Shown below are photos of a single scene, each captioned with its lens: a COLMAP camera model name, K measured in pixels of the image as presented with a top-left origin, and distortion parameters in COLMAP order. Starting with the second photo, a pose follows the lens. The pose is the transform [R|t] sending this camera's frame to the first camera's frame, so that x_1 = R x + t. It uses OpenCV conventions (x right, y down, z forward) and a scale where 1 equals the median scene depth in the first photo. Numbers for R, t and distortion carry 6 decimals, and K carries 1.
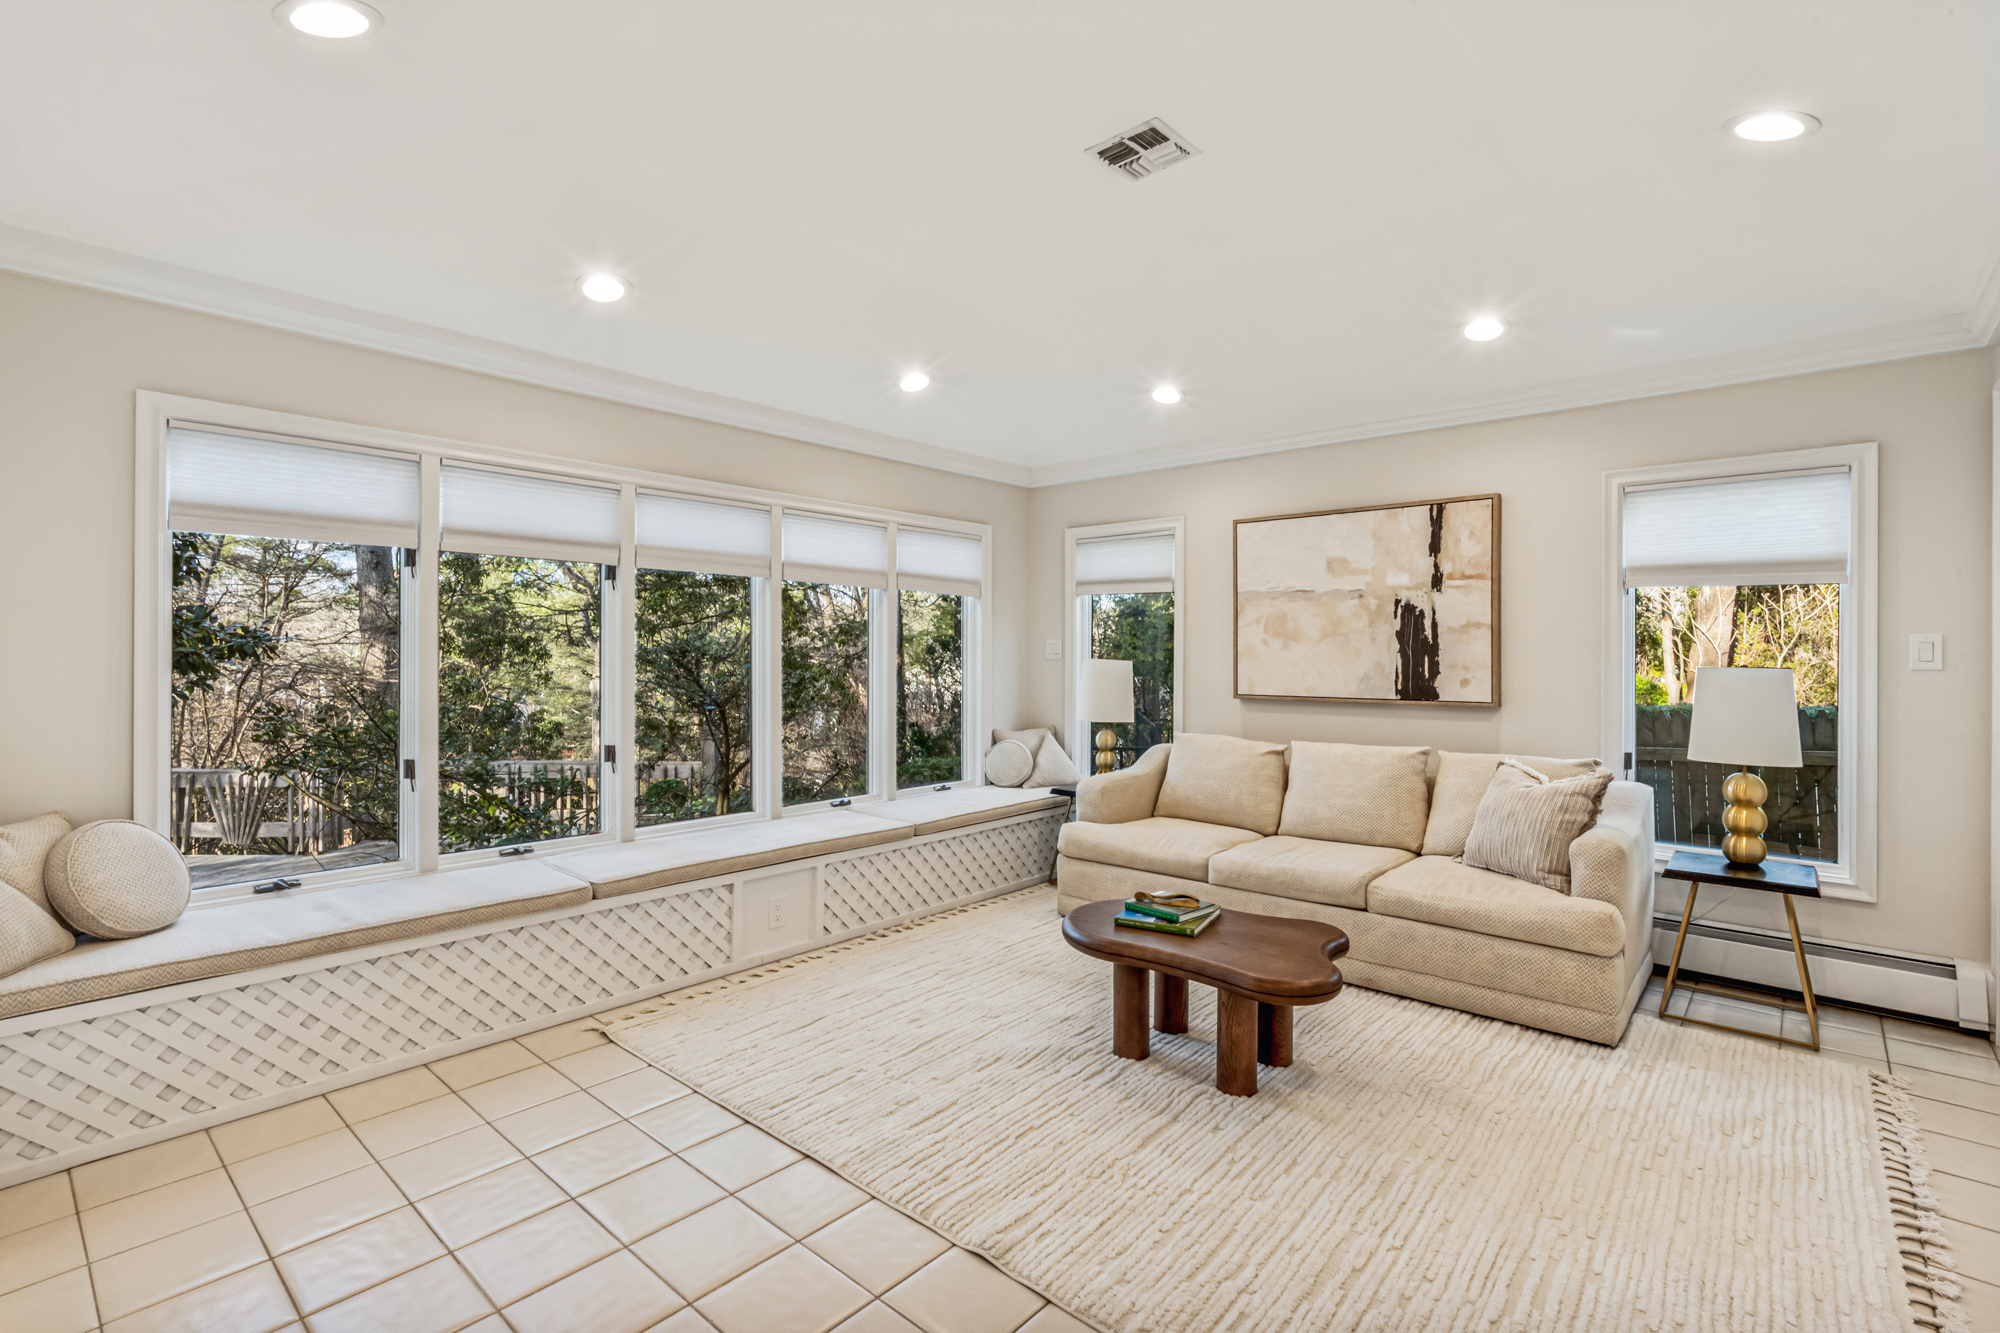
lens RADIAL K [[915.3, 0, 1001.0], [0, 915.3, 659.6], [0, 0, 1]] dist [-0.007658, 0.003178]
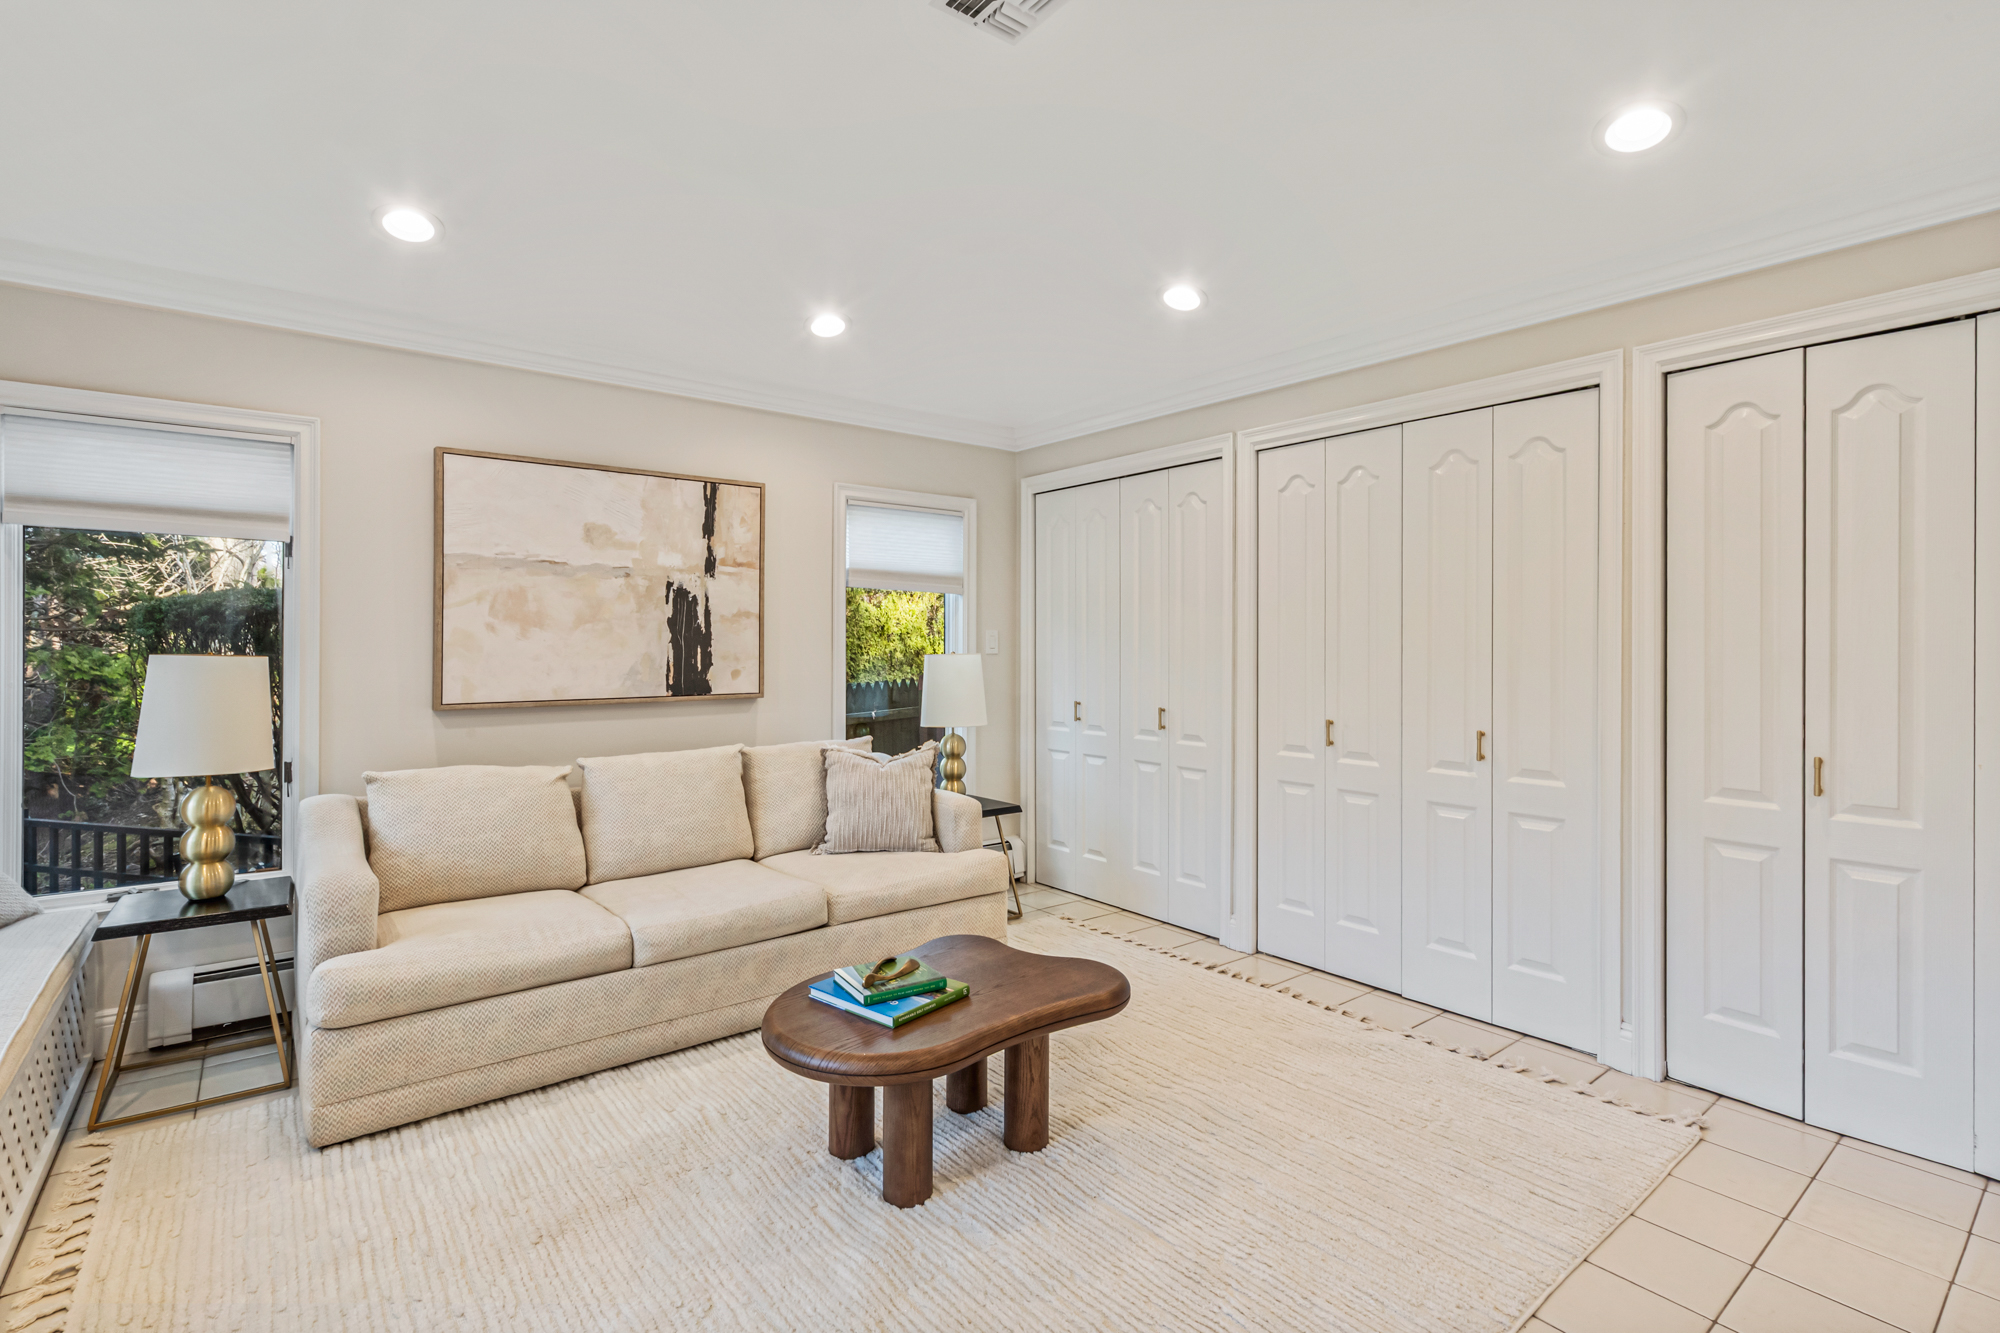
lens RADIAL K [[915.3, 0, 999.8], [0, 915.3, 649.0], [0, 0, 1]] dist [-0.007658, 0.003178]
pose [[0.192098, -0.009408, 0.981331, -0.371789], [0.005211, 0.999950, 0.008567, -0.007435], [-0.981362, 0.003468, 0.192137, 0.523172]]
